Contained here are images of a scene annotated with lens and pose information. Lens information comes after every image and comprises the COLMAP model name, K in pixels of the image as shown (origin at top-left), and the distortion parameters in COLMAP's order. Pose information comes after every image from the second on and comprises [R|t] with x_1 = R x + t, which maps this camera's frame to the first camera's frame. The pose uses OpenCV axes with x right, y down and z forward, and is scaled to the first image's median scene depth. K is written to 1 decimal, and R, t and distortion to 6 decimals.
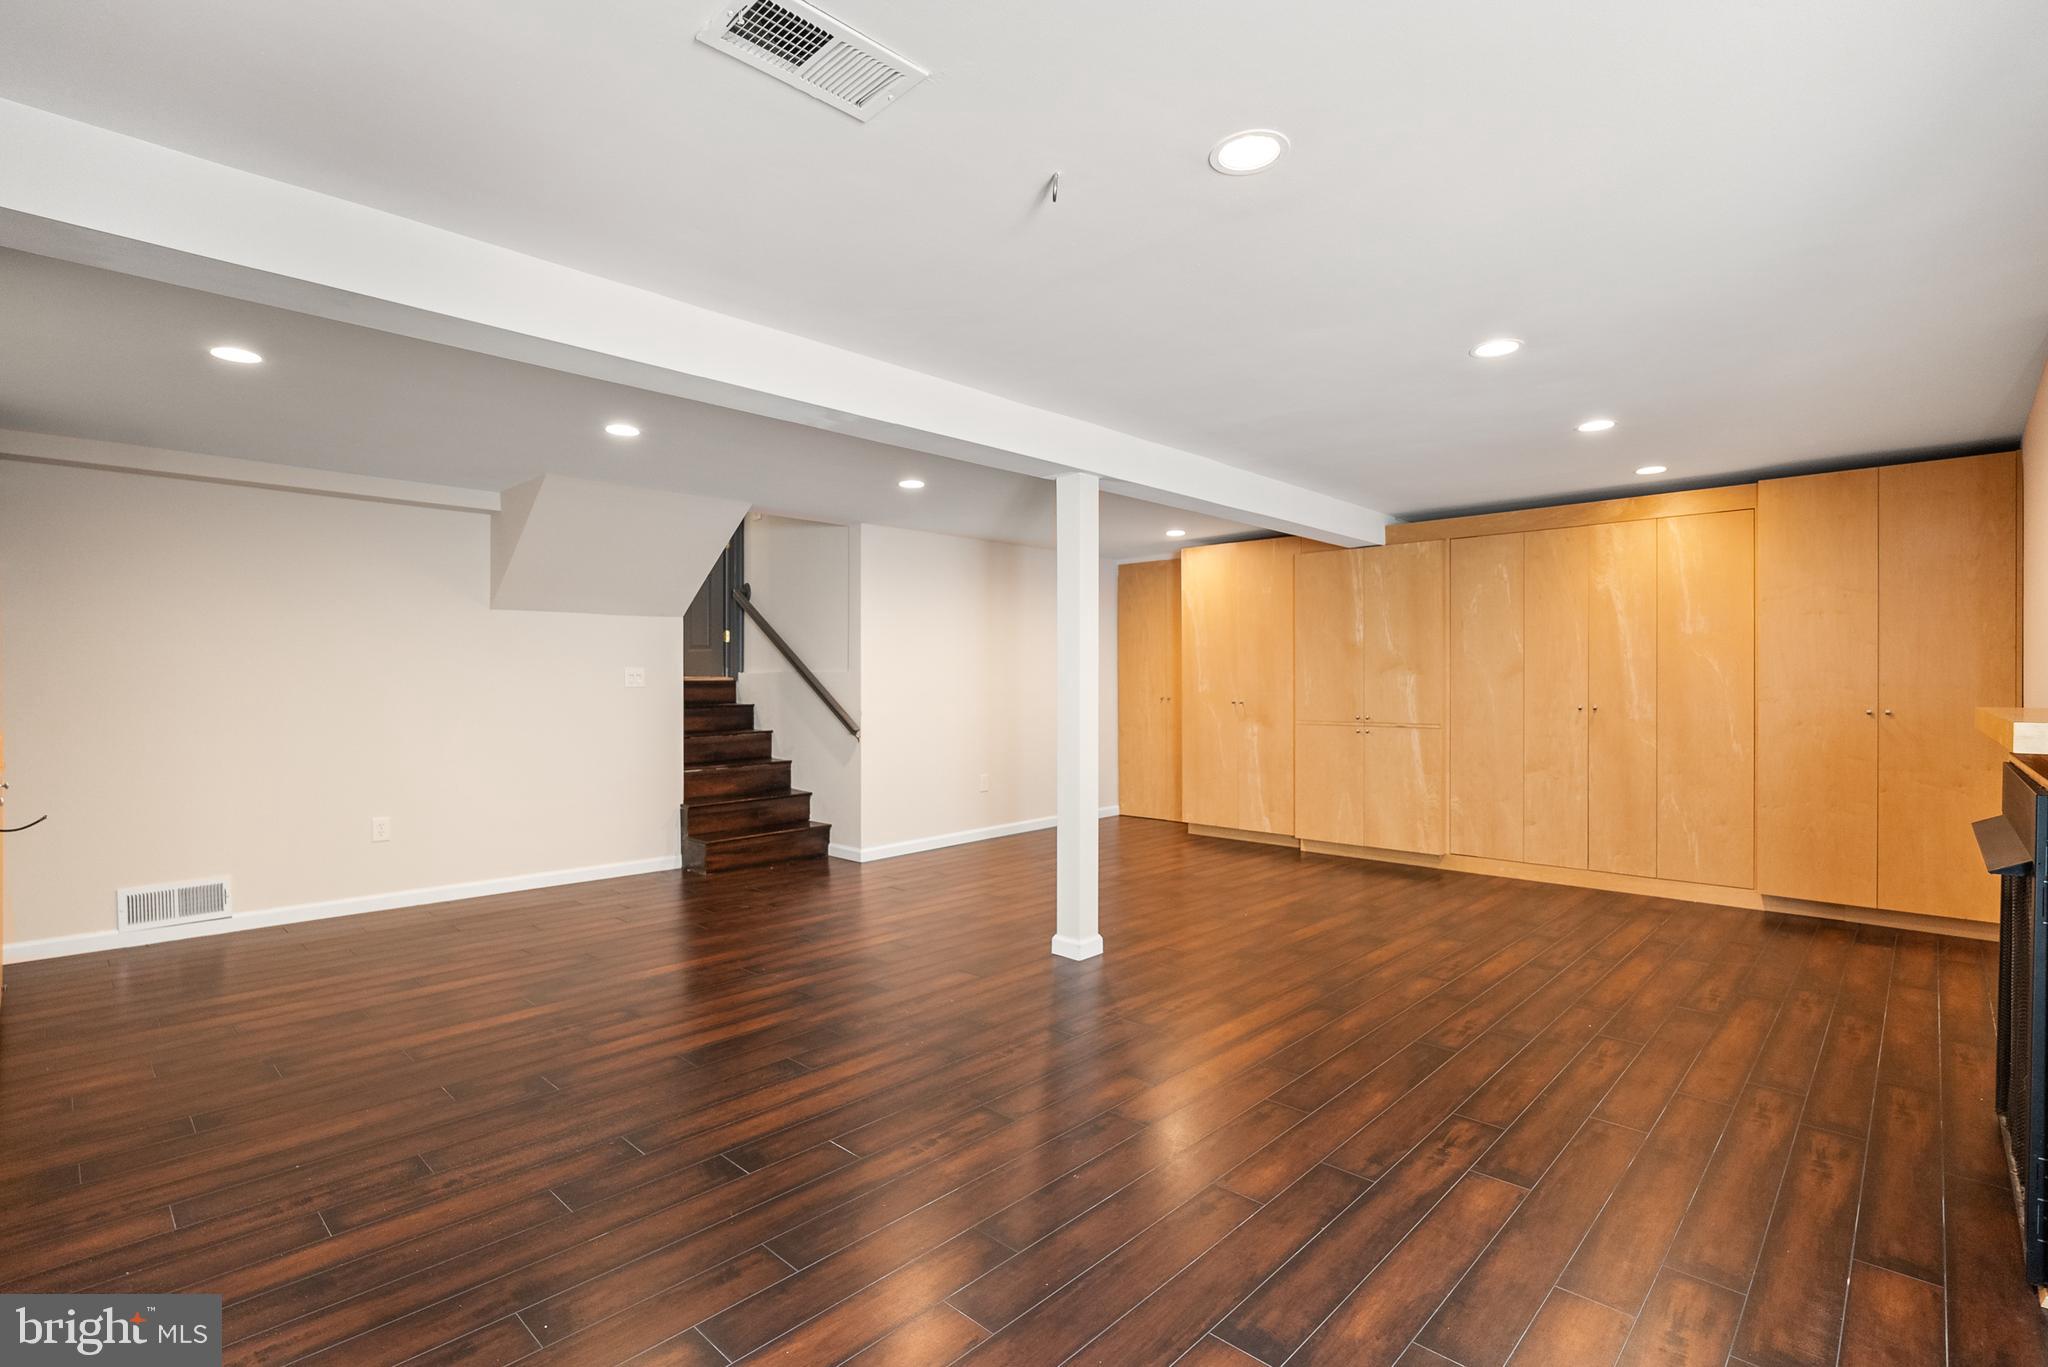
lens RADIAL K [[919.0, 0, 1019.4], [0, 919.0, 681.3], [0, 0, 1]] dist [-0.003736, -0.000426]
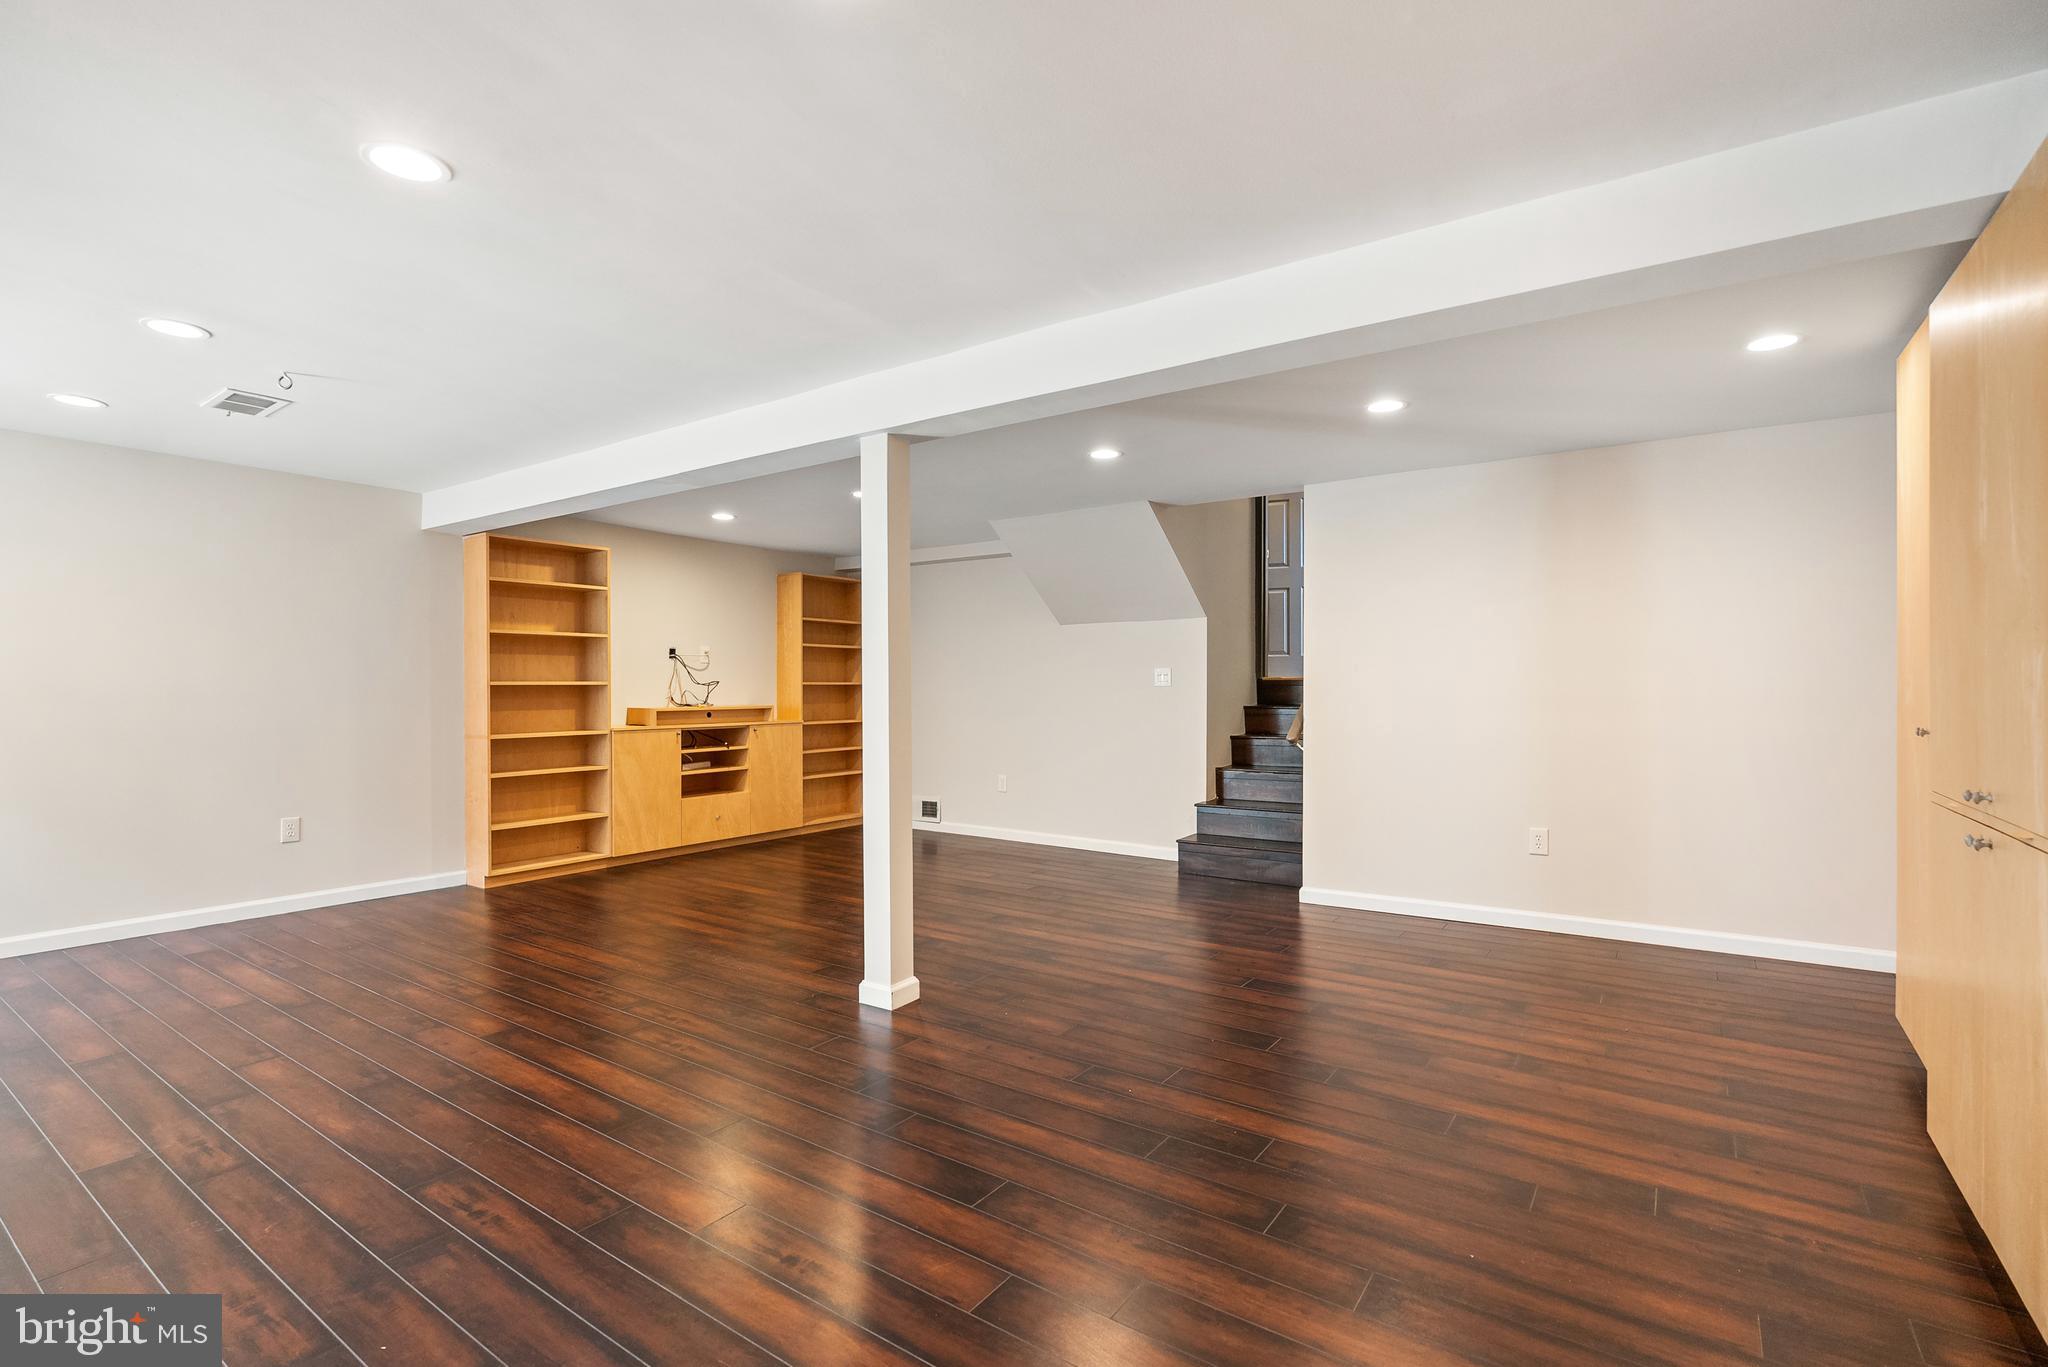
lens RADIAL K [[919.0, 0, 1029.3], [0, 919.0, 689.4], [0, 0, 1]] dist [-0.003736, -0.000426]
pose [[0.186172, 0.008965, -0.982476, 1.116577], [-0.001230, 0.999960, 0.008891, 0.001667], [0.982516, -0.000447, 0.186175, 1.181792]]
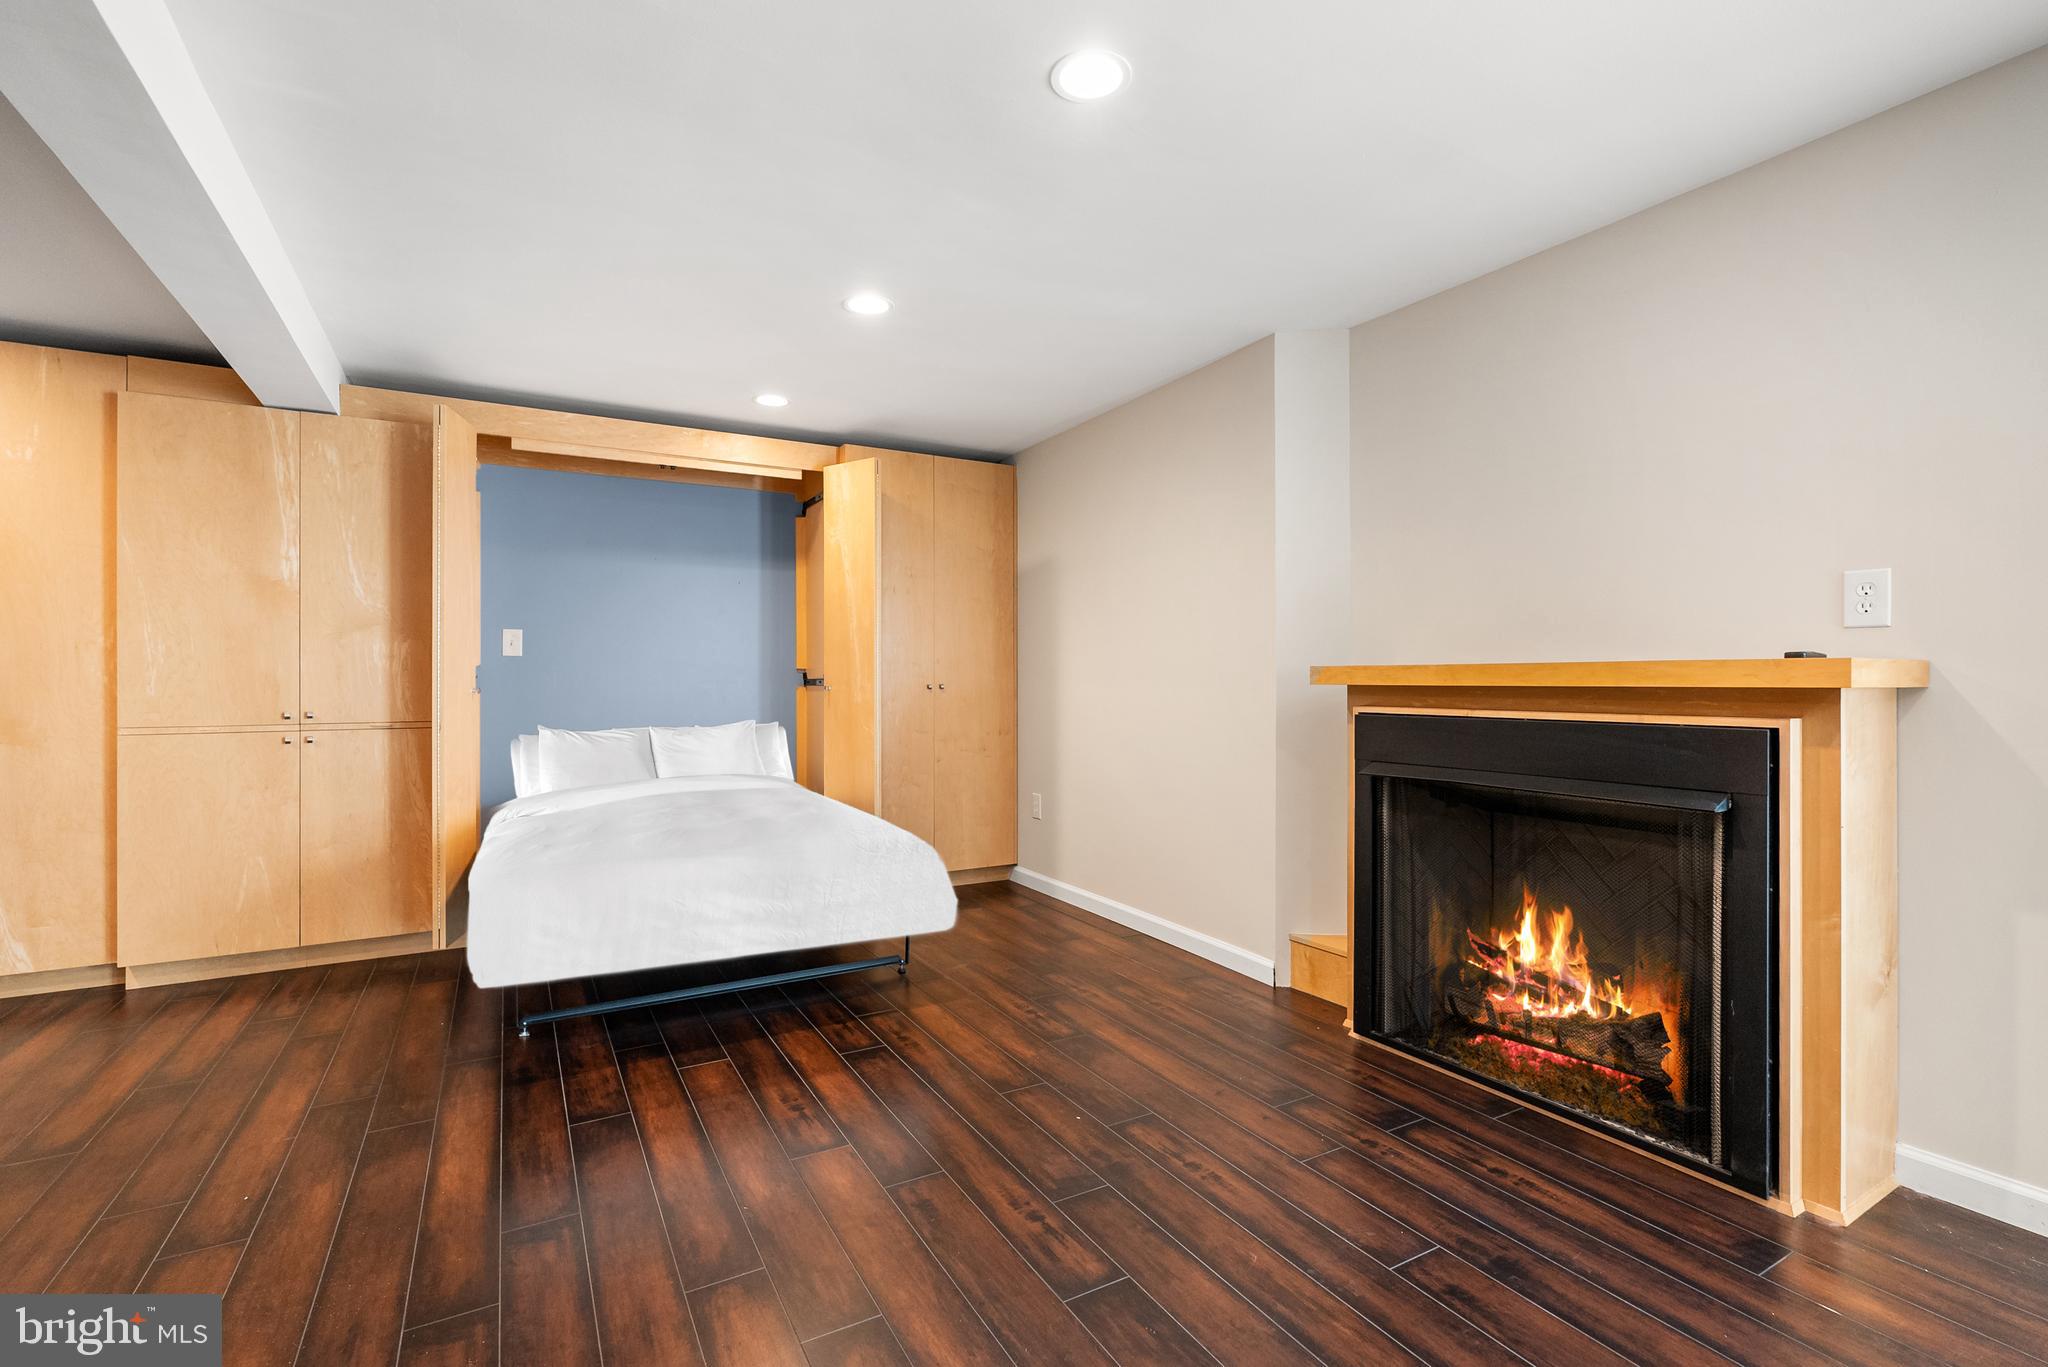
lens RADIAL K [[919.0, 0, 1019.3], [0, 919.0, 680.9], [0, 0, 1]] dist [-0.003736, -0.000426]
pose [[0.277304, 0.001747, 0.960781, -0.067332], [0.001349, 0.999997, -0.002208, 0.037416], [-0.960781, 0.001909, 0.277301, 0.794076]]
